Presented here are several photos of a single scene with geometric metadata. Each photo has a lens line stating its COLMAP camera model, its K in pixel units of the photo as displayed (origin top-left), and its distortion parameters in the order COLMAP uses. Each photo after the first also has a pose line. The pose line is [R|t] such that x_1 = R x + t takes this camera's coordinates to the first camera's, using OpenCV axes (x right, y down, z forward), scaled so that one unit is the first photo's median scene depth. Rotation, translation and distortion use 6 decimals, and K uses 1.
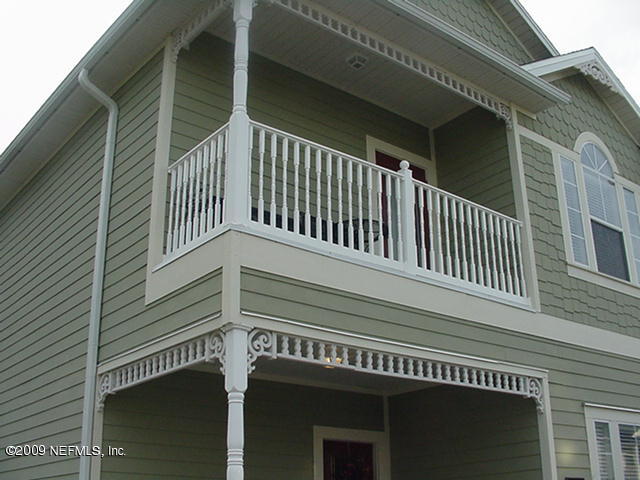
lens RADIAL K [[781.7, 0, 320.0], [0, 781.7, 240.0], [0, 0, 1]] dist [-0.163551, 0.048778]
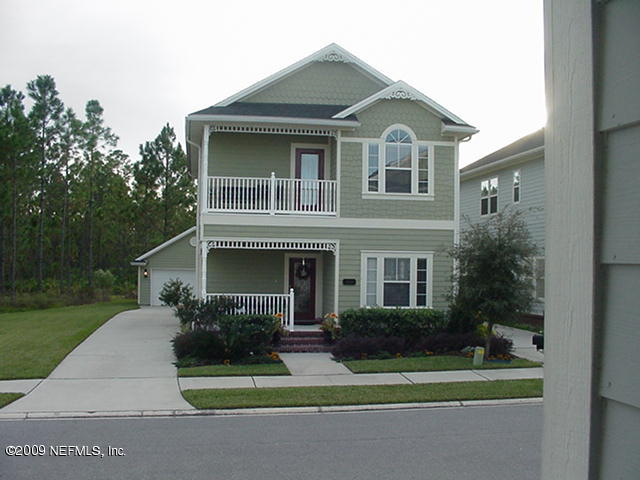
lens RADIAL K [[781.7, 0, 320.0], [0, 781.7, 240.0], [0, 0, 1]] dist [-0.163551, 0.048778]
pose [[0.871355, 0.013984, -0.490455, 1.635914], [0.152067, 0.942677, 0.297044, -0.678039], [0.466494, -0.333413, 0.819279, -1.328122]]
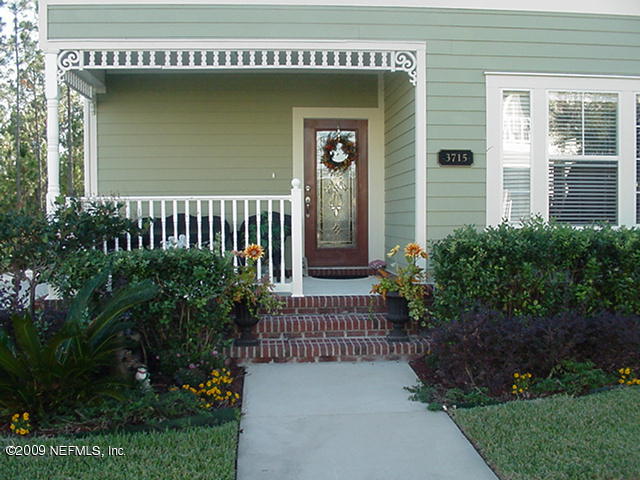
lens RADIAL K [[781.7, 0, 320.0], [0, 781.7, 240.0], [0, 0, 1]] dist [-0.163551, 0.048778]
pose [[0.823604, 0.031294, -0.566301, 0.771790], [0.198645, 0.919316, 0.339703, 0.042985], [0.531240, -0.392274, 0.750936, 0.095798]]
